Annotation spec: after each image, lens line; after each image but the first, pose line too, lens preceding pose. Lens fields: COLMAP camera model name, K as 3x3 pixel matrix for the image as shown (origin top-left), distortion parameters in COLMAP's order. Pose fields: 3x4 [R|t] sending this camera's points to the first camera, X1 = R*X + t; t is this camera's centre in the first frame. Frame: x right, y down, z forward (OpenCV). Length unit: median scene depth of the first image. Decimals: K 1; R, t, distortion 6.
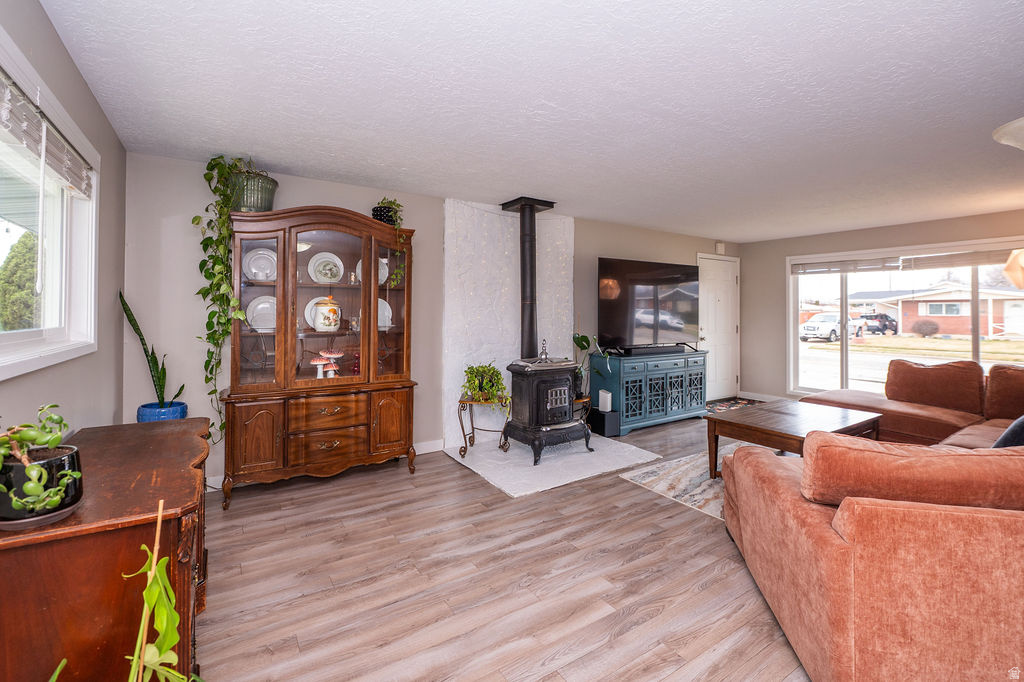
lens RADIAL K [[456.1, 0, 504.4], [0, 456.1, 303.2], [0, 0, 1]] dist [-0.010806, -0.001548]
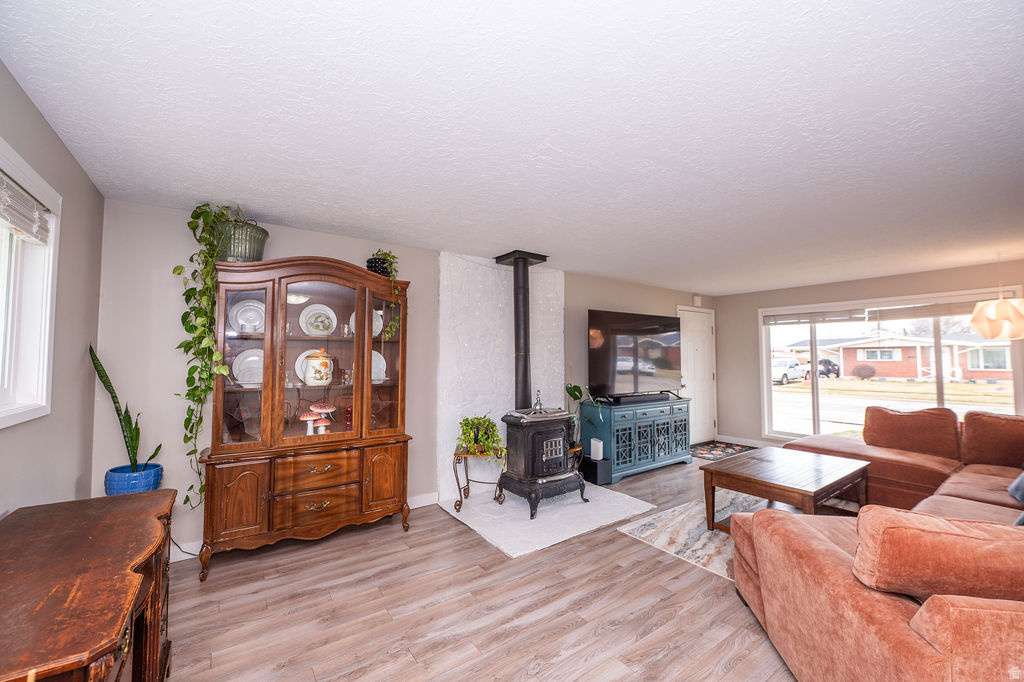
lens RADIAL K [[412.5, 0, 507.5], [0, 412.5, 335.2], [0, 0, 1]] dist [-0.008293, -0.002179]
pose [[0.999129, -0.002665, 0.041643, -0.020134], [0.004256, 0.999262, -0.038174, -0.008460], [-0.041510, 0.038318, 0.998403, 0.089692]]
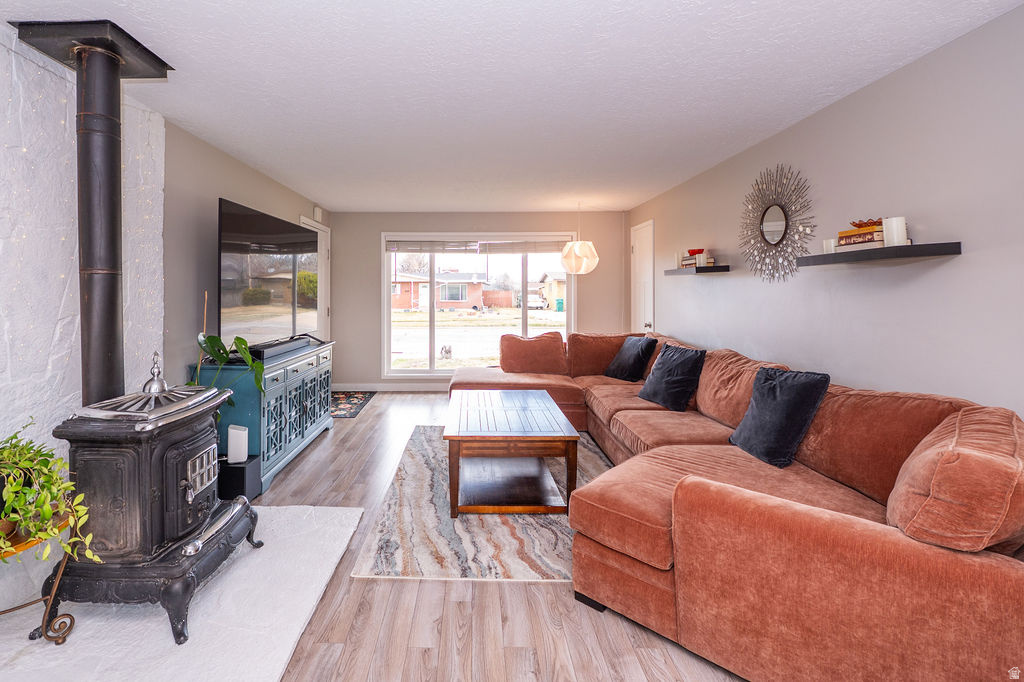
lens RADIAL K [[476.1, 0, 472.2], [0, 476.1, 291.4], [0, 0, 1]] dist [-0.010354, -0.000377]
pose [[0.549128, -0.003915, 0.835729, -0.146667], [-0.010821, 0.999872, 0.011794, 0.009101], [-0.835668, -0.015519, 0.549015, 0.492635]]
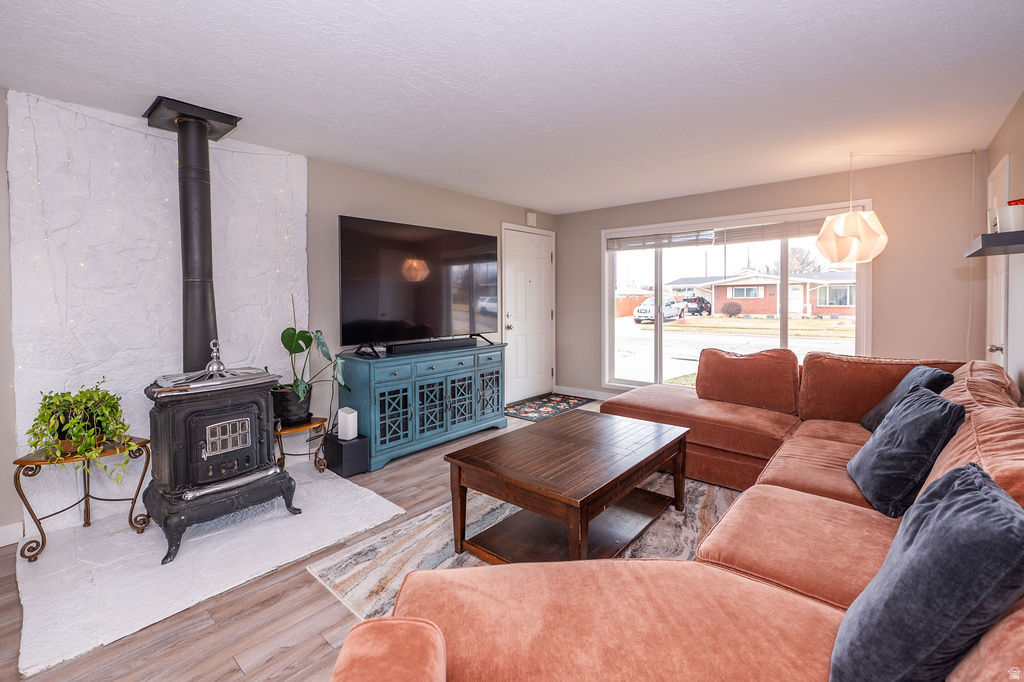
lens RADIAL K [[456.1, 0, 488.9], [0, 456.1, 305.7], [0, 0, 1]] dist [-0.010806, -0.001548]
pose [[0.966116, -0.016745, 0.257565, 0.300639], [0.008222, 0.999384, 0.034130, 0.016822], [-0.257978, -0.030856, 0.965658, 0.339385]]
